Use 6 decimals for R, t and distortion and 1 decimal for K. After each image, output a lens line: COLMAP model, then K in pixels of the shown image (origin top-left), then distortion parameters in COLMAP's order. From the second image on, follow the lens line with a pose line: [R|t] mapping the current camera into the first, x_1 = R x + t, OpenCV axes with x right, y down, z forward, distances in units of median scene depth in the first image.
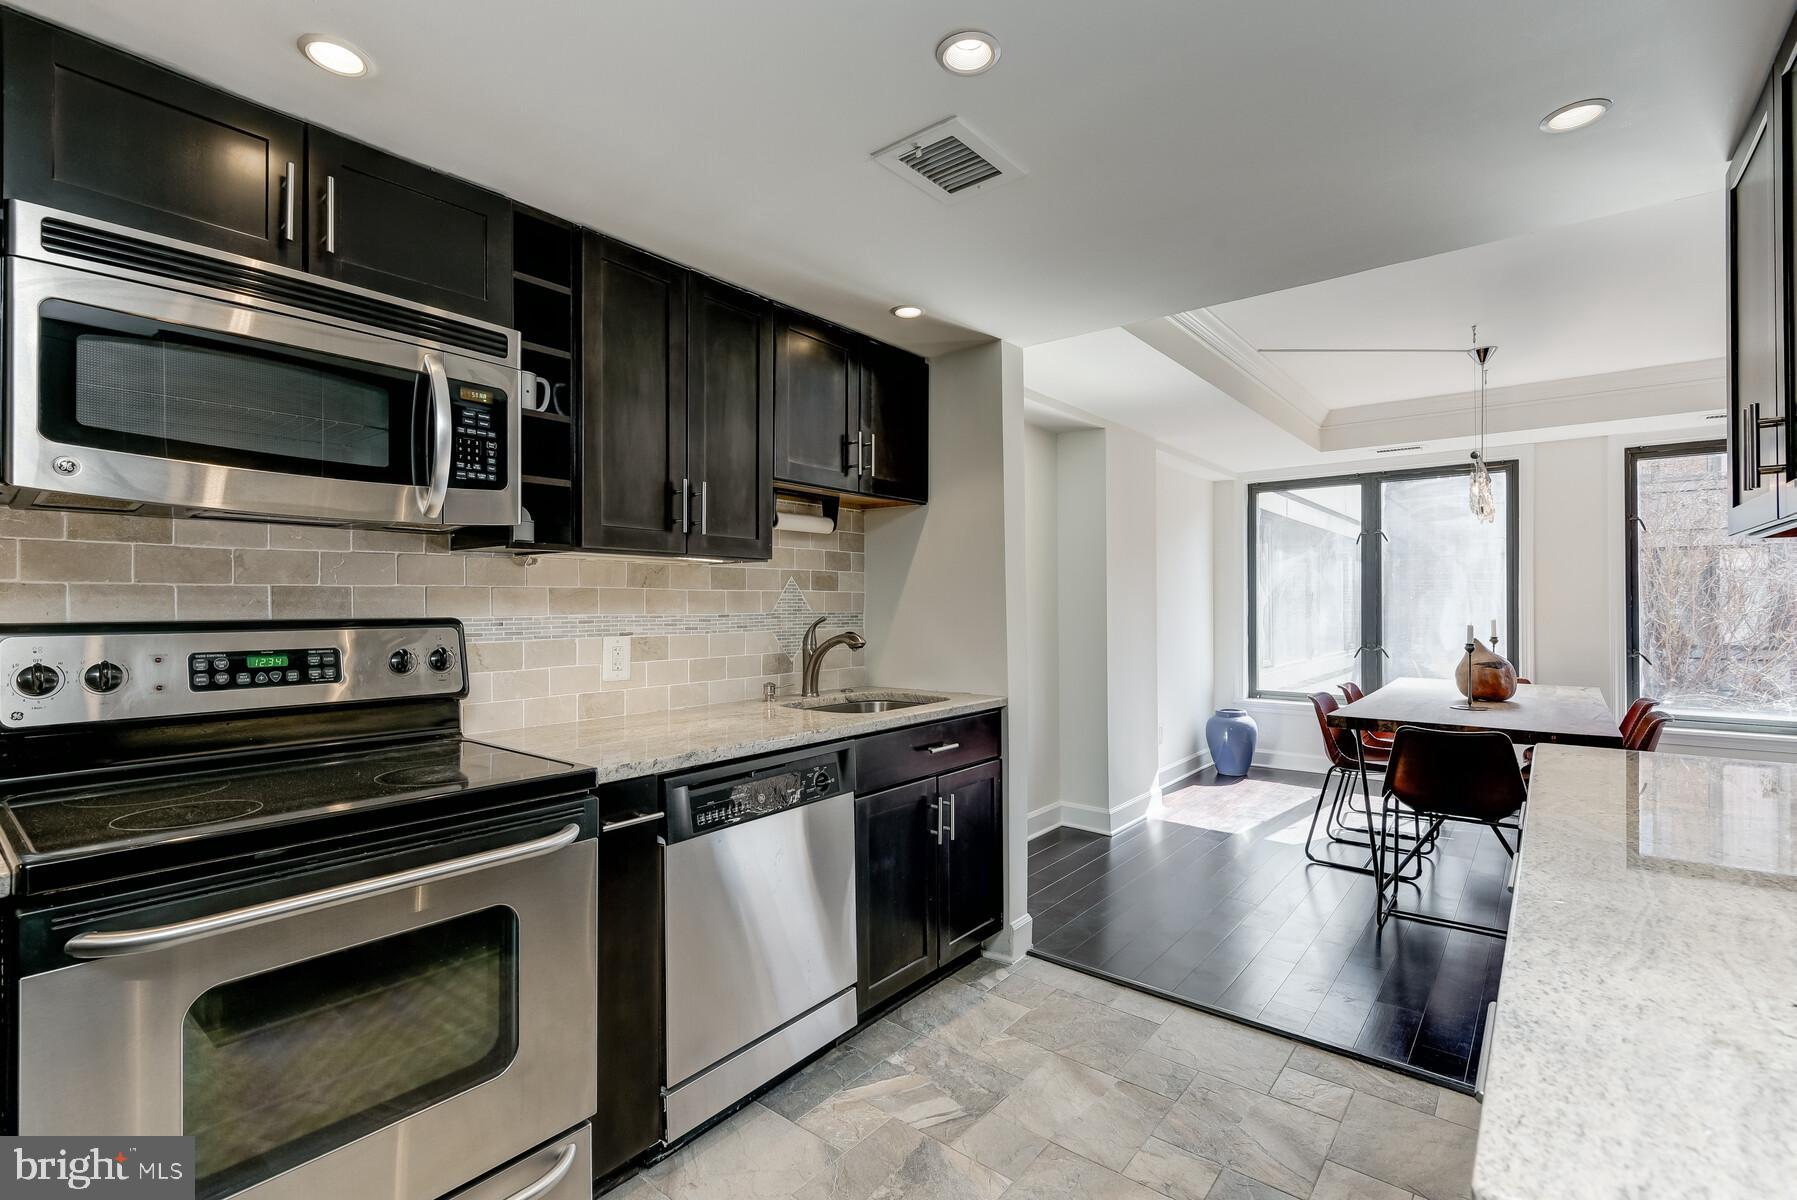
lens RADIAL K [[820.6, 0, 867.6], [0, 820.6, 607.1], [0, 0, 1]] dist [0.002446, -0.002167]
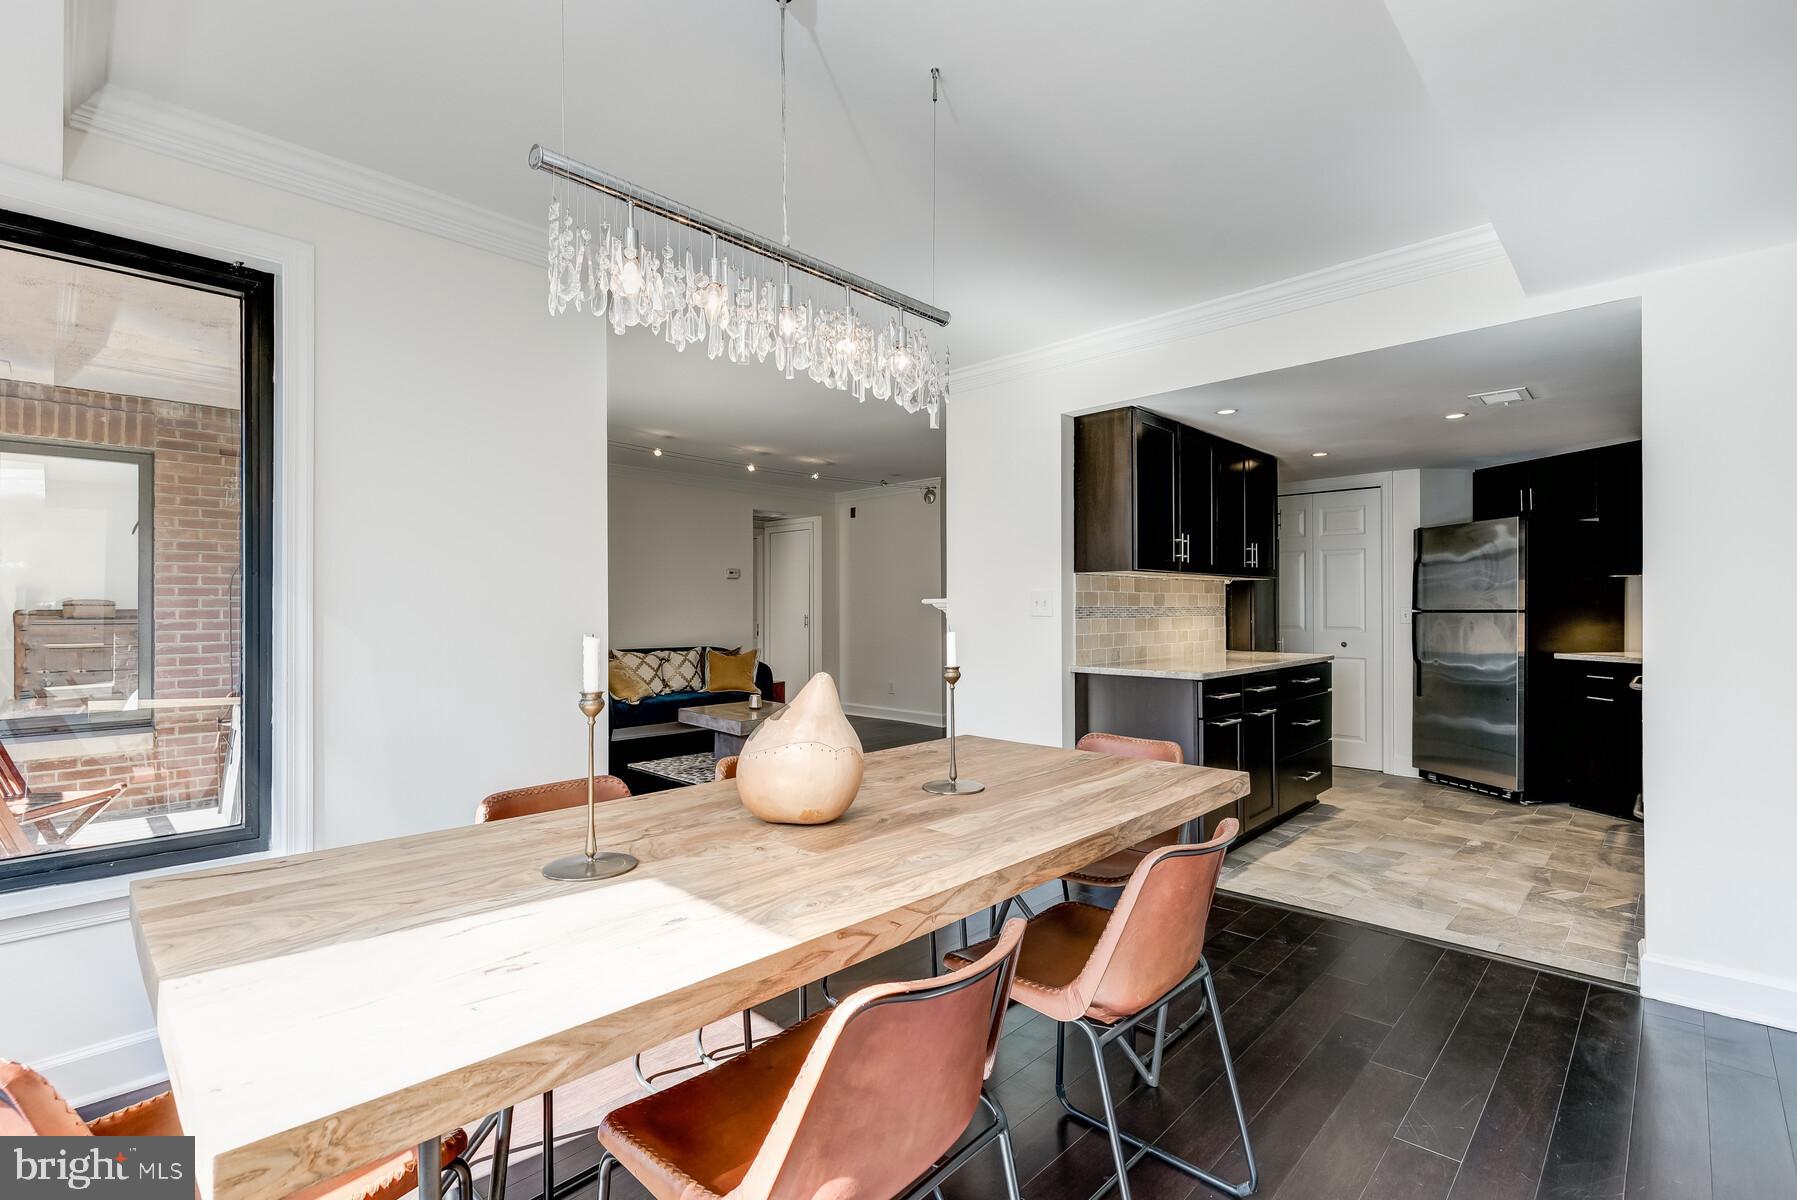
lens RADIAL K [[820.6, 0, 880.2], [0, 820.6, 600.0], [0, 0, 1]] dist [0.002446, -0.002167]
pose [[-0.996815, 0.005361, 0.079564, 0.695662], [0.005004, 0.999976, -0.004695, 0.002766], [-0.079587, -0.004282, -0.996819, 1.450445]]
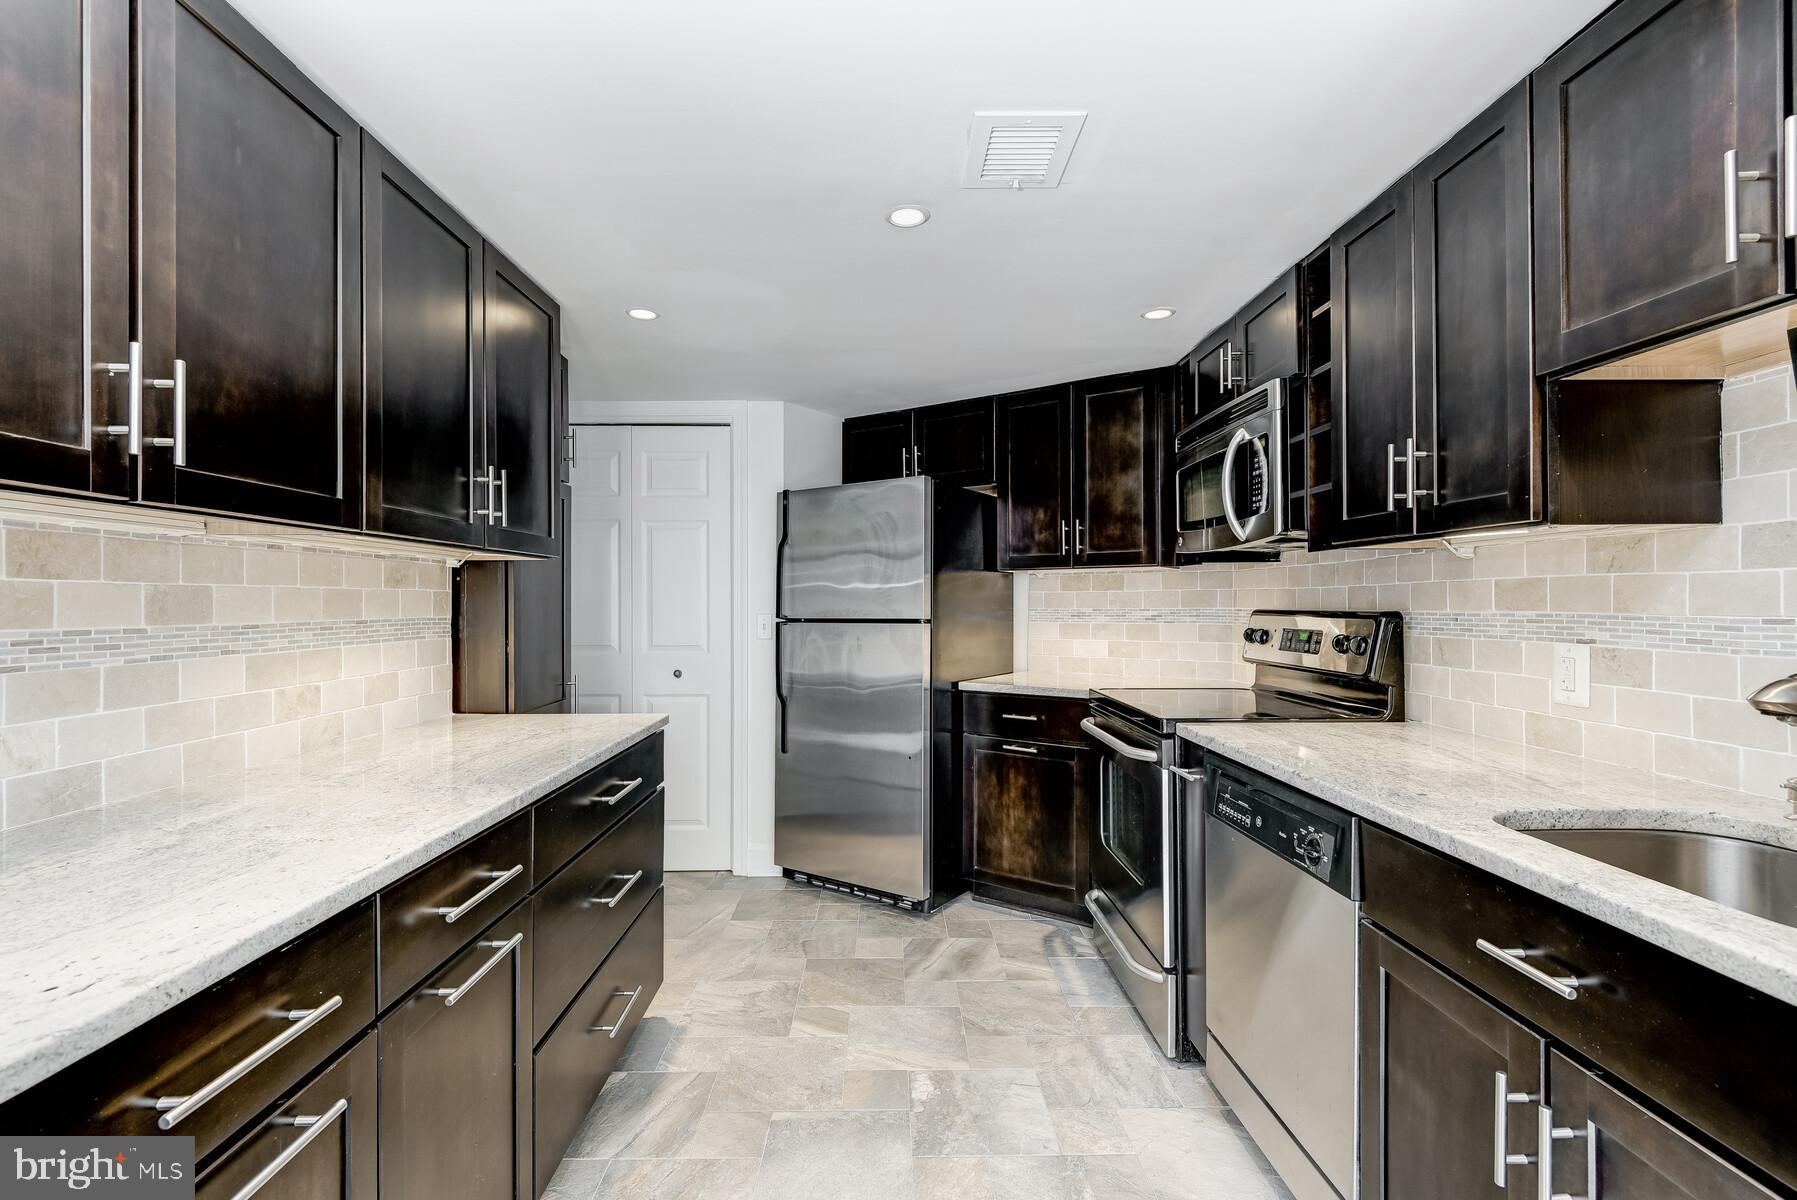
lens RADIAL K [[820.6, 0, 883.5], [0, 820.6, 598.4], [0, 0, 1]] dist [0.002446, -0.002167]
pose [[-0.764552, 0.001839, -0.644559, 0.374283], [0.003162, 0.999995, -0.000897, -0.002855], [0.644554, -0.002724, -0.764554, 0.710495]]
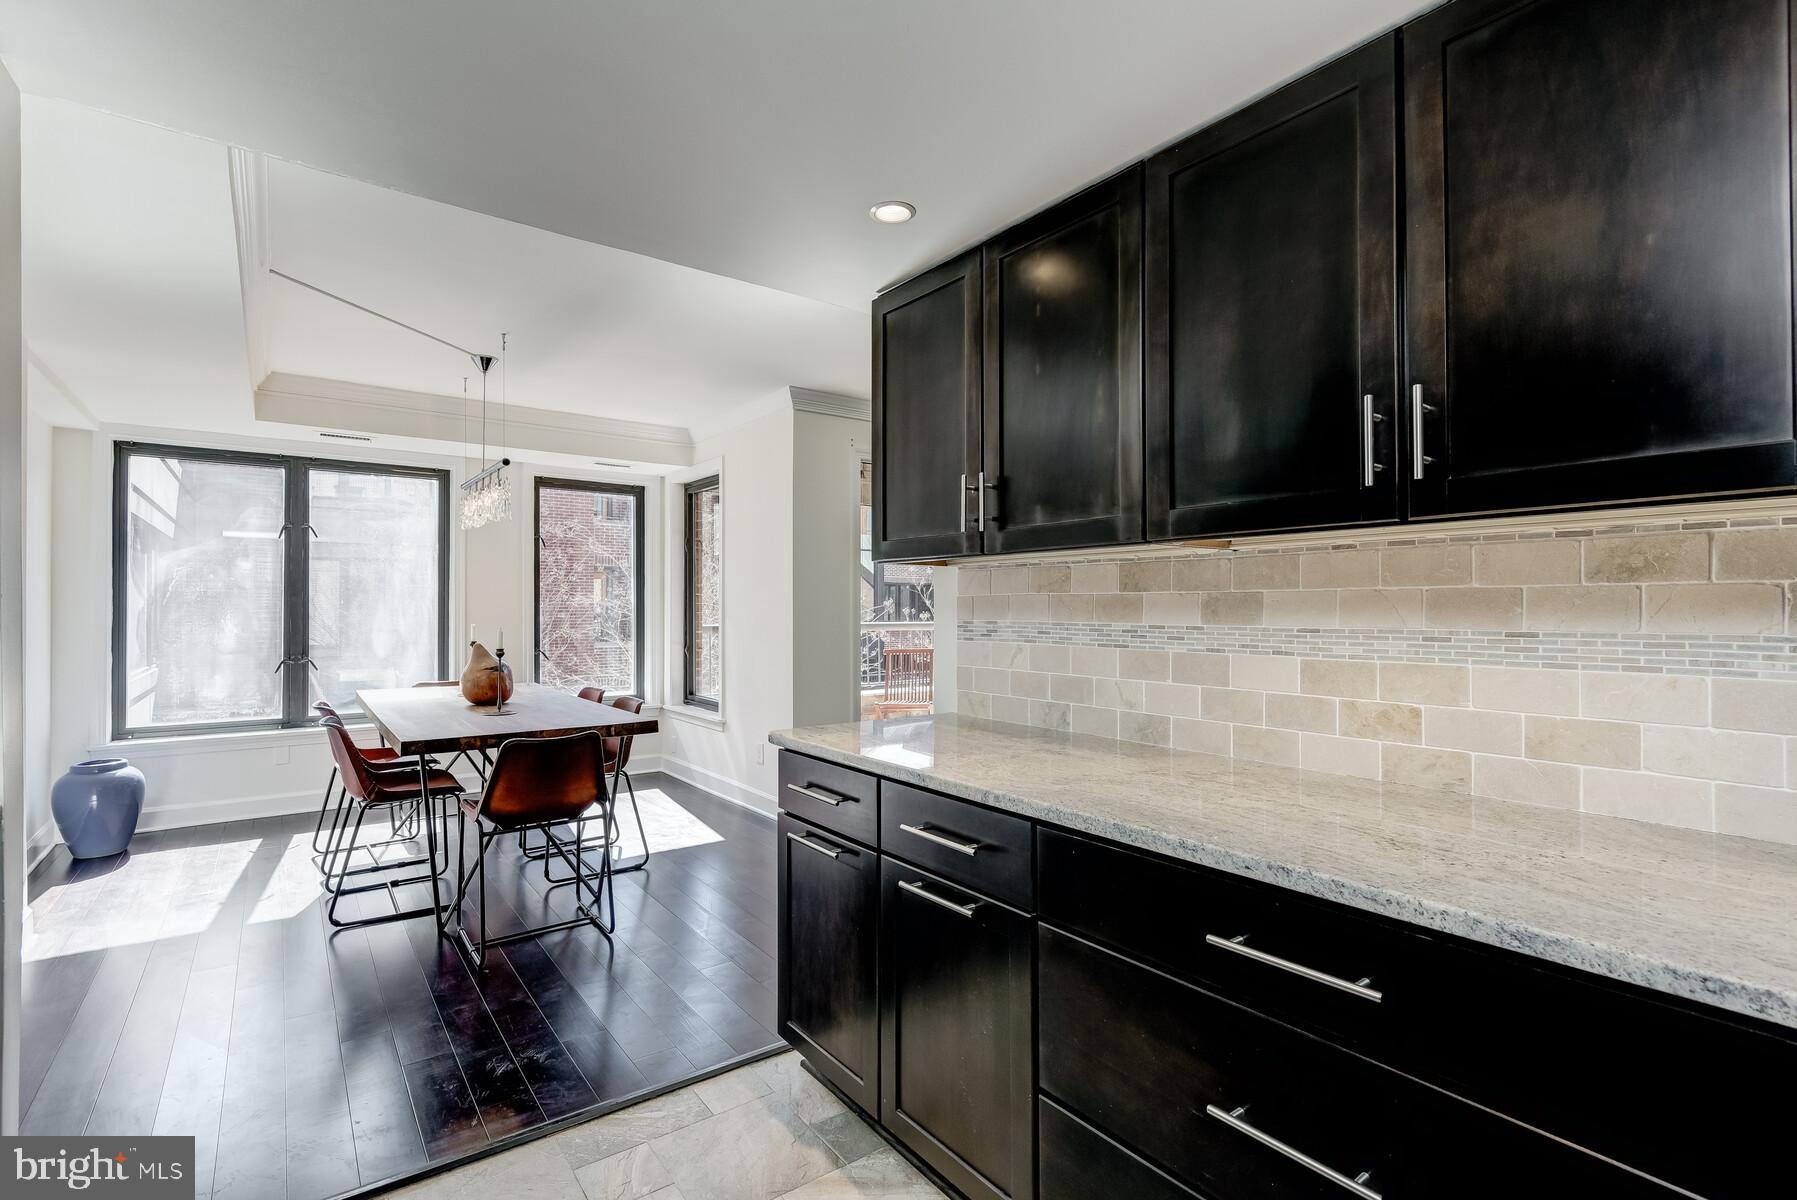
lens RADIAL K [[820.6, 0, 902.4], [0, 820.6, 605.0], [0, 0, 1]] dist [0.002446, -0.002167]
pose [[0.219960, 0.005143, 0.975495, -0.125643], [0.003157, 0.999977, -0.005984, -0.001002], [-0.975504, 0.004396, 0.219939, 0.276294]]
